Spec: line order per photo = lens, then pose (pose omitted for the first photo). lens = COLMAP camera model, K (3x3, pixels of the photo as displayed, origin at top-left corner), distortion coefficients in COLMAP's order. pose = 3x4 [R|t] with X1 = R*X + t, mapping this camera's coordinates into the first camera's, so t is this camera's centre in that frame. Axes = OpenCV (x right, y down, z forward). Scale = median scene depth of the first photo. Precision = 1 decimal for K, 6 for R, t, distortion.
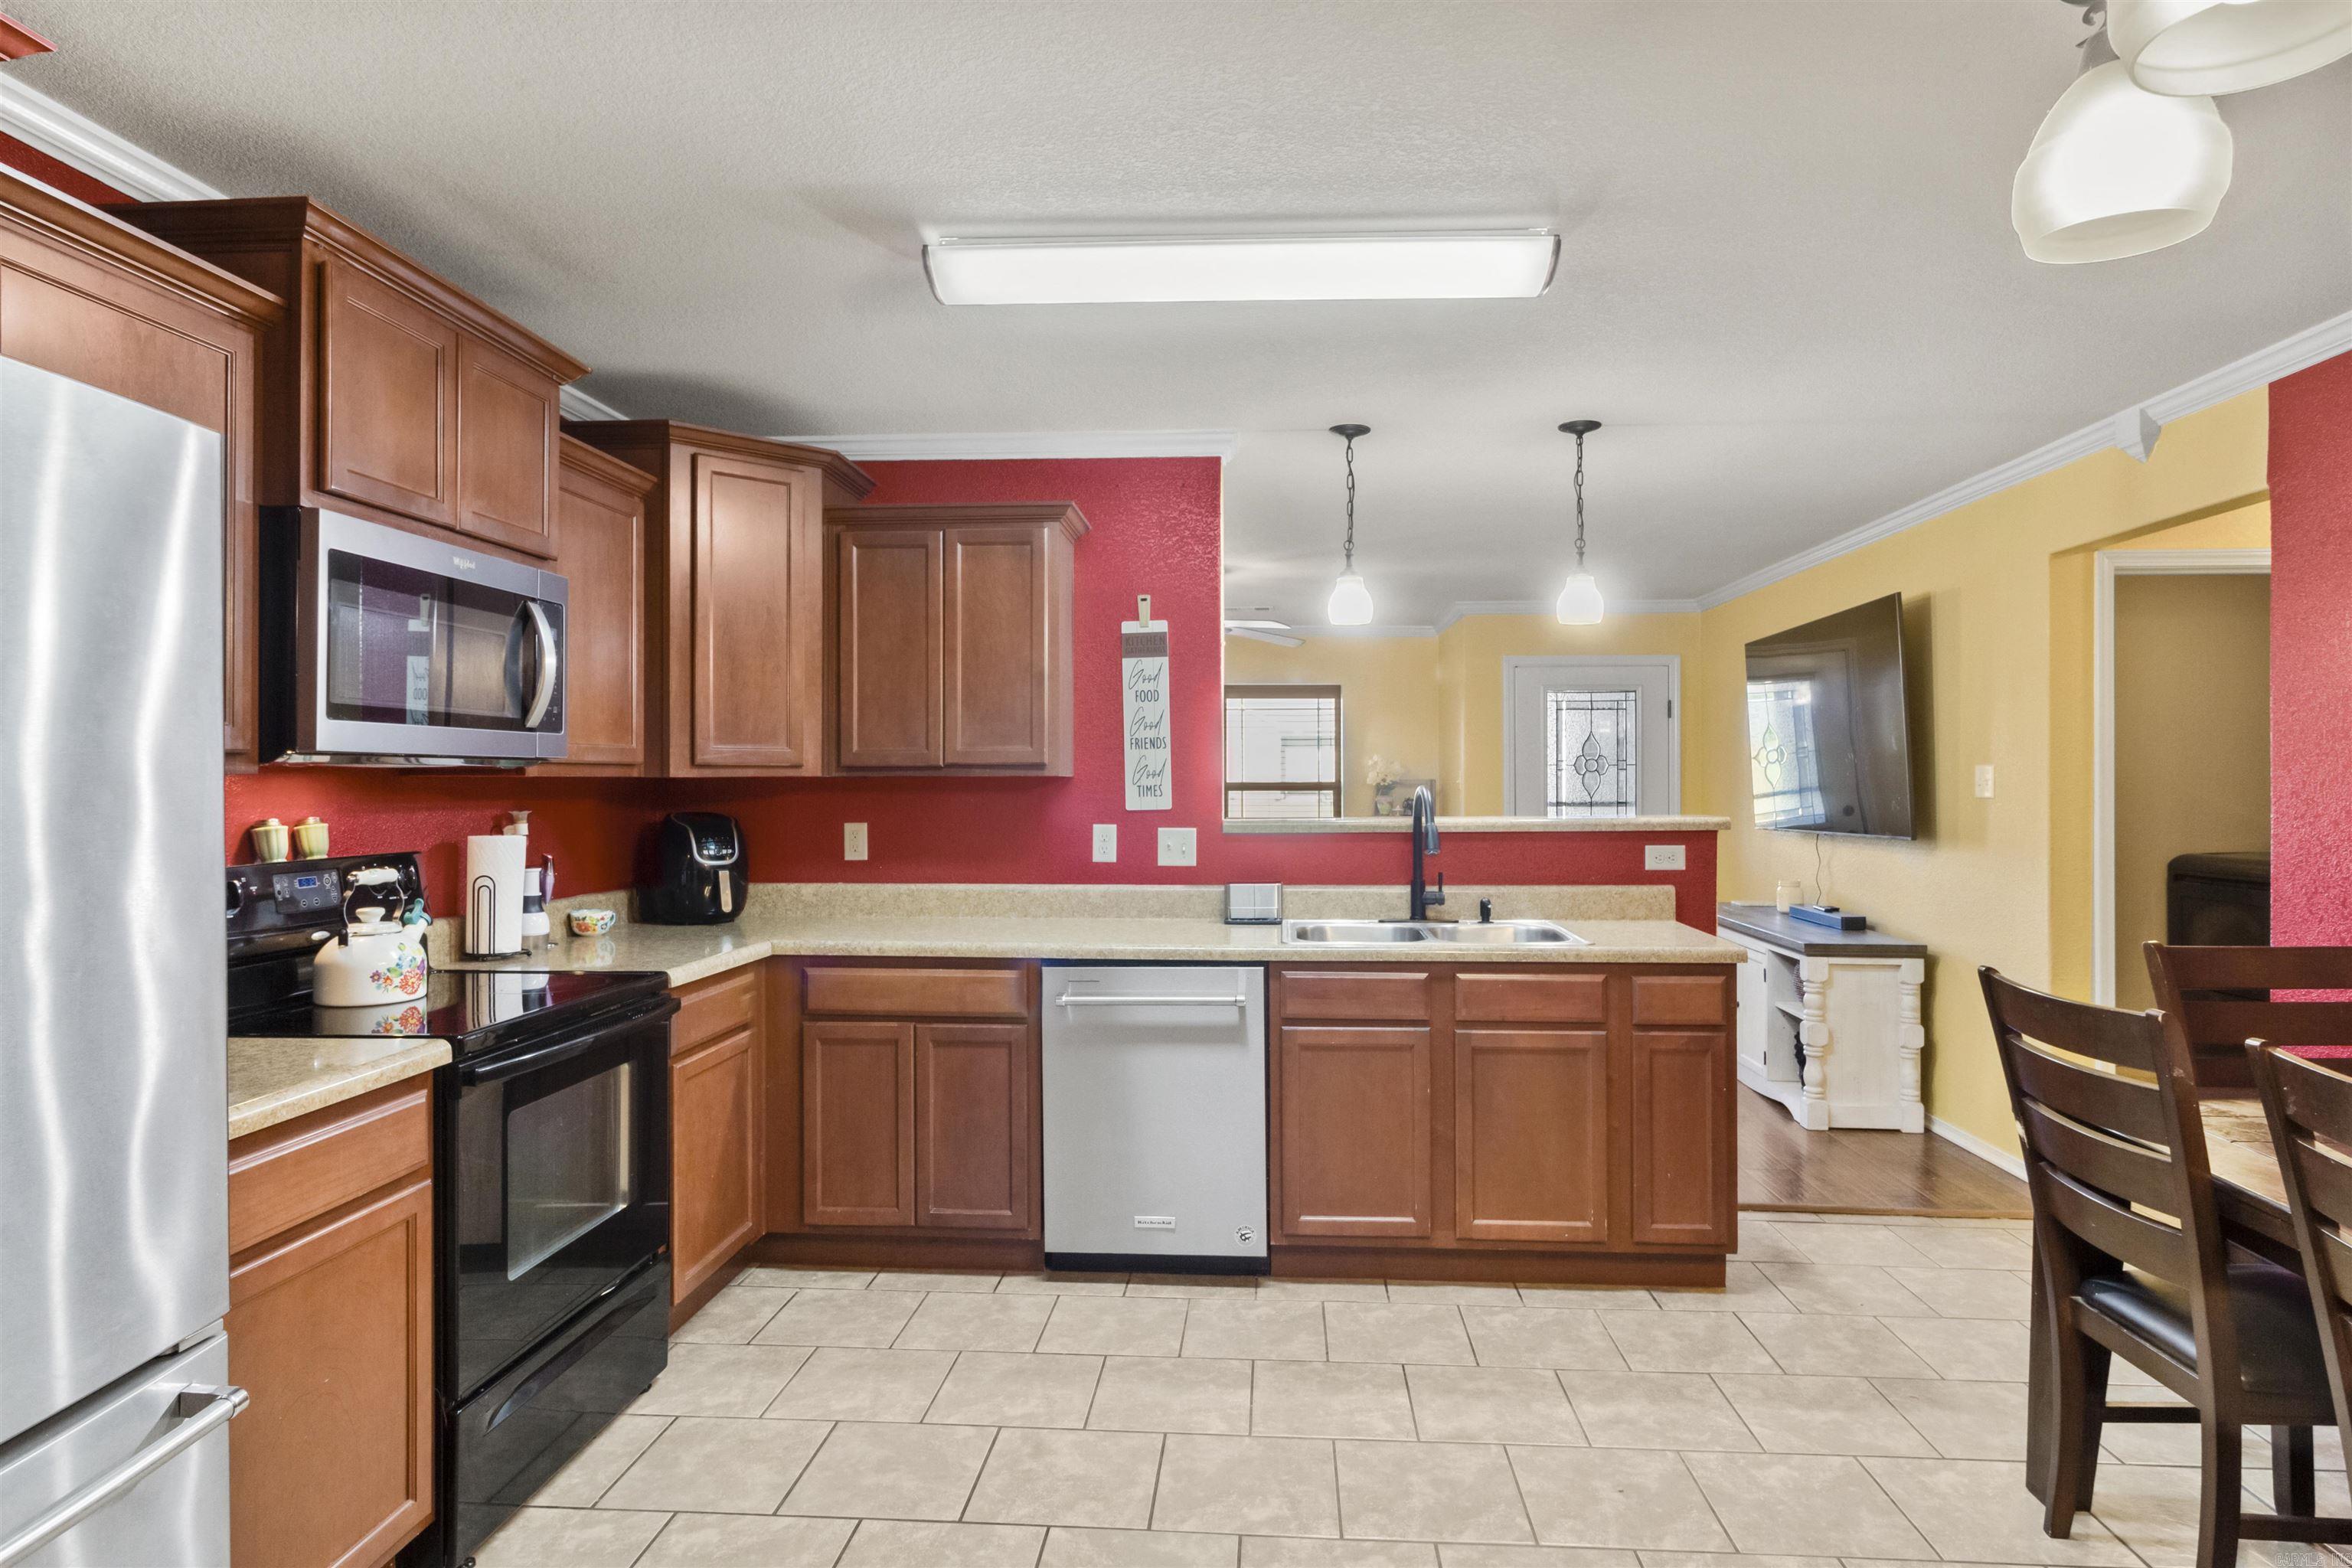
lens RADIAL K [[1306.5, 0, 1188.1], [0, 1306.5, 775.5], [0, 0, 1]] dist [0.005881, -0.001350]
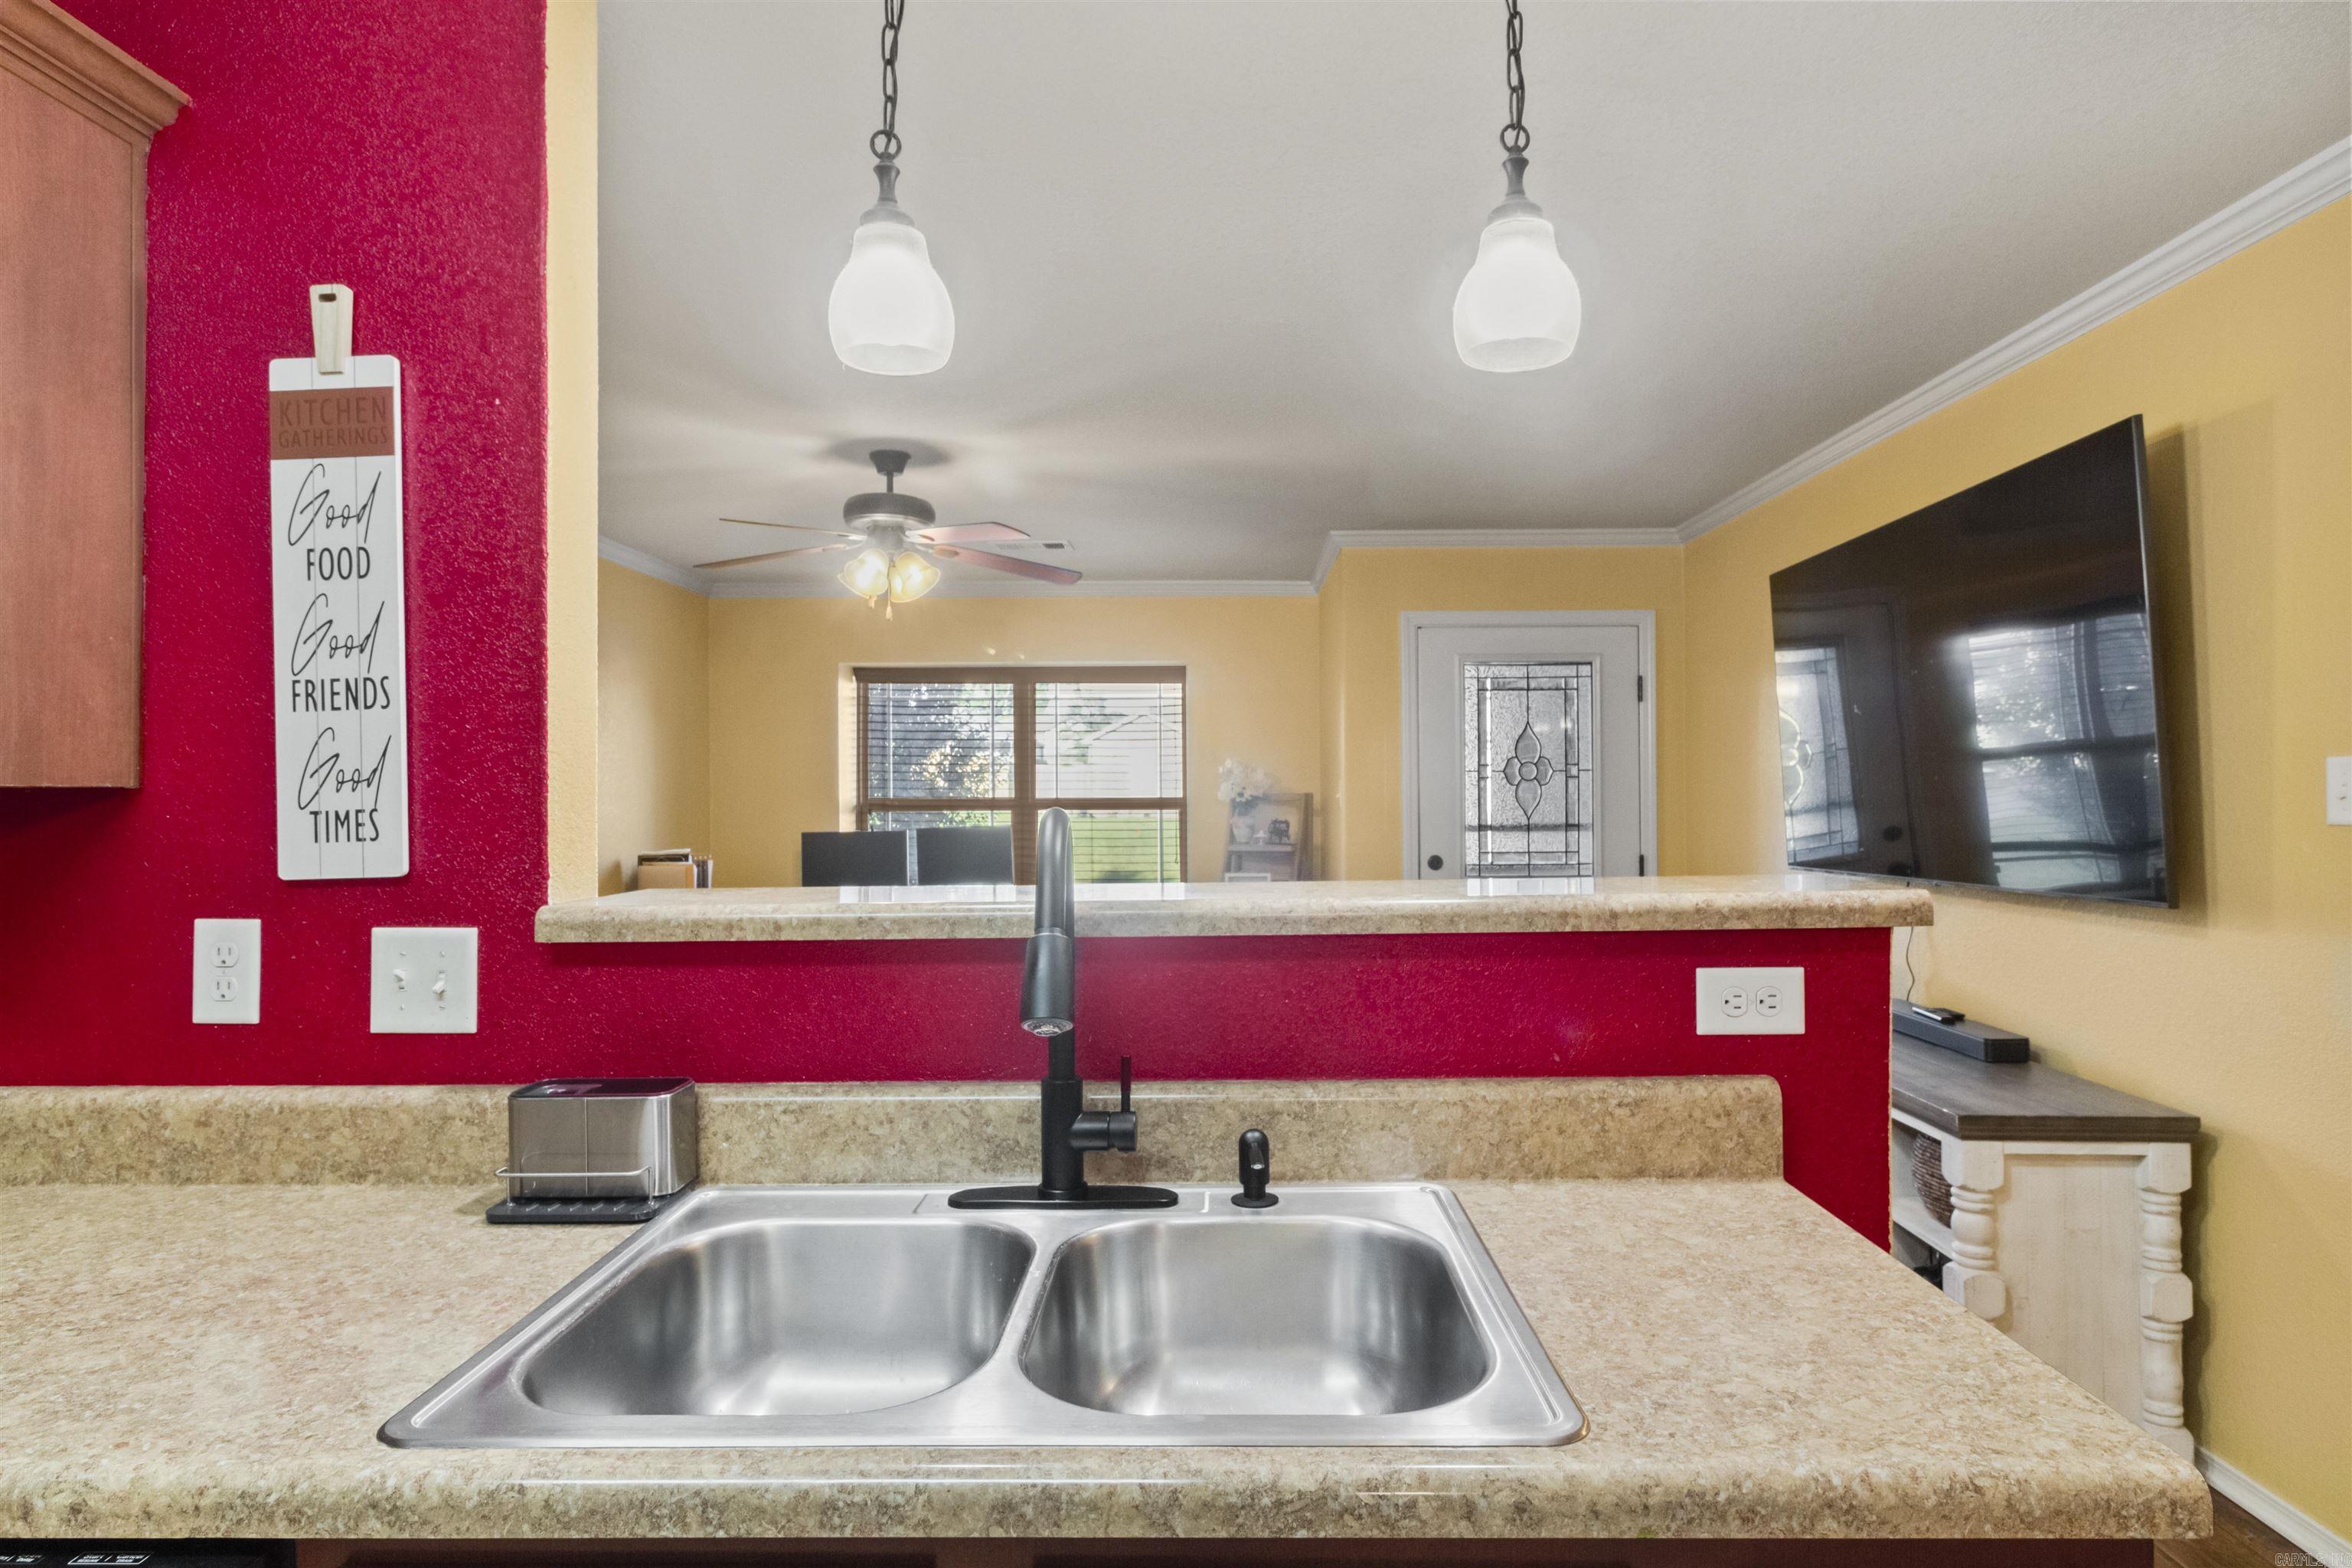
lens RADIAL K [[1306.5, 0, 1186.3], [0, 1306.5, 786.9], [0, 0, 1]] dist [0.005881, -0.001350]
pose [[0.998787, -0.004376, 0.049045, 0.184229], [0.004533, 0.999985, -0.003106, 0.003122], [-0.049031, 0.003324, 0.998792, 0.624136]]
